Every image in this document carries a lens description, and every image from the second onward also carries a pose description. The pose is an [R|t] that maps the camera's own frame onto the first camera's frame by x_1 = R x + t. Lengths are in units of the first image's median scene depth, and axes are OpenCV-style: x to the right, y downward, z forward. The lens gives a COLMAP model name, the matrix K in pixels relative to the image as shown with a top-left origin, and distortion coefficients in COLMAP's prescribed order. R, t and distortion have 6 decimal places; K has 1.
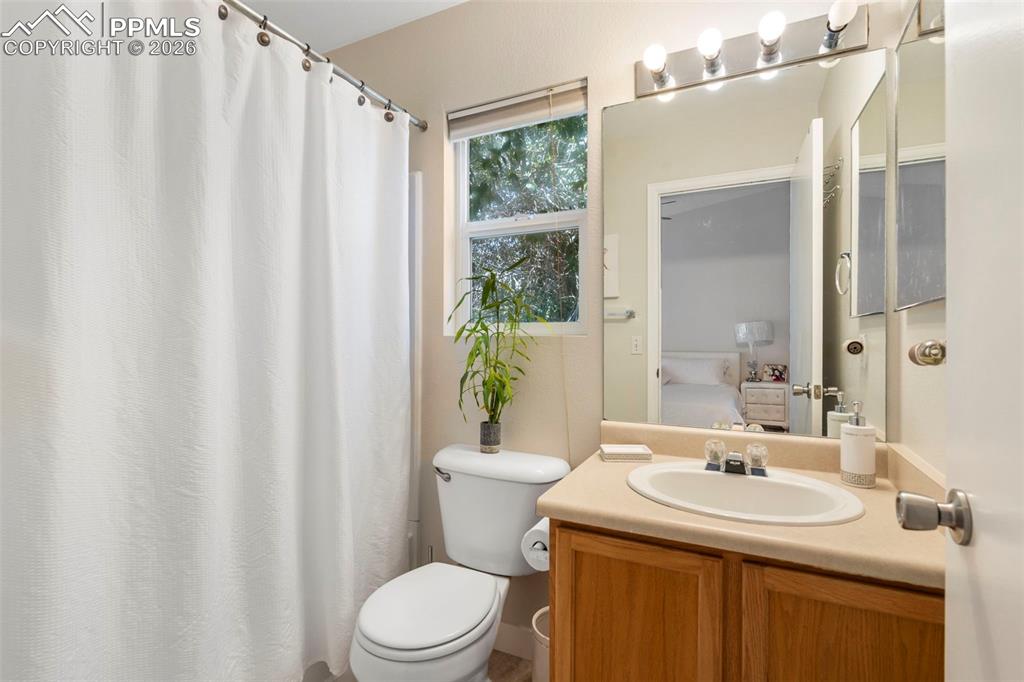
lens RADIAL K [[485.5, 0, 512.0], [0, 485.5, 341.0], [0, 0, 1]] dist [-0.002114, -0.000255]
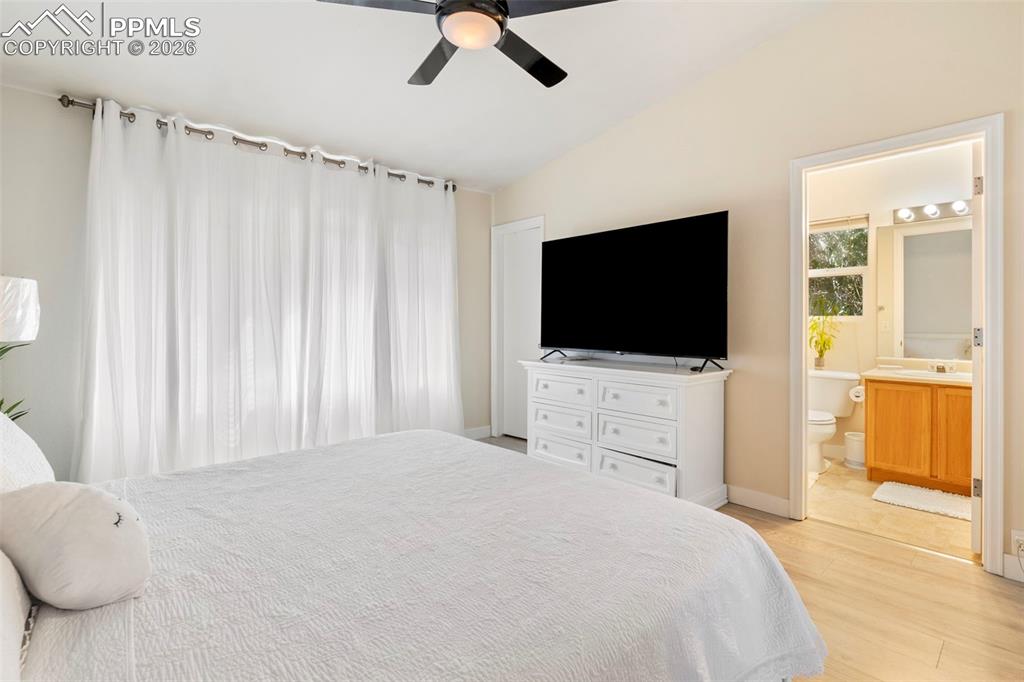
lens RADIAL K [[480.0, 0, 507.6], [0, 480.0, 327.7], [0, 0, 1]] dist [0.002173, 0.000448]
pose [[0.930199, 0.001265, -0.367054, -0.623678], [0.001468, 0.999973, 0.007164, -0.002165], [0.367053, -0.007203, 0.930172, -1.840742]]
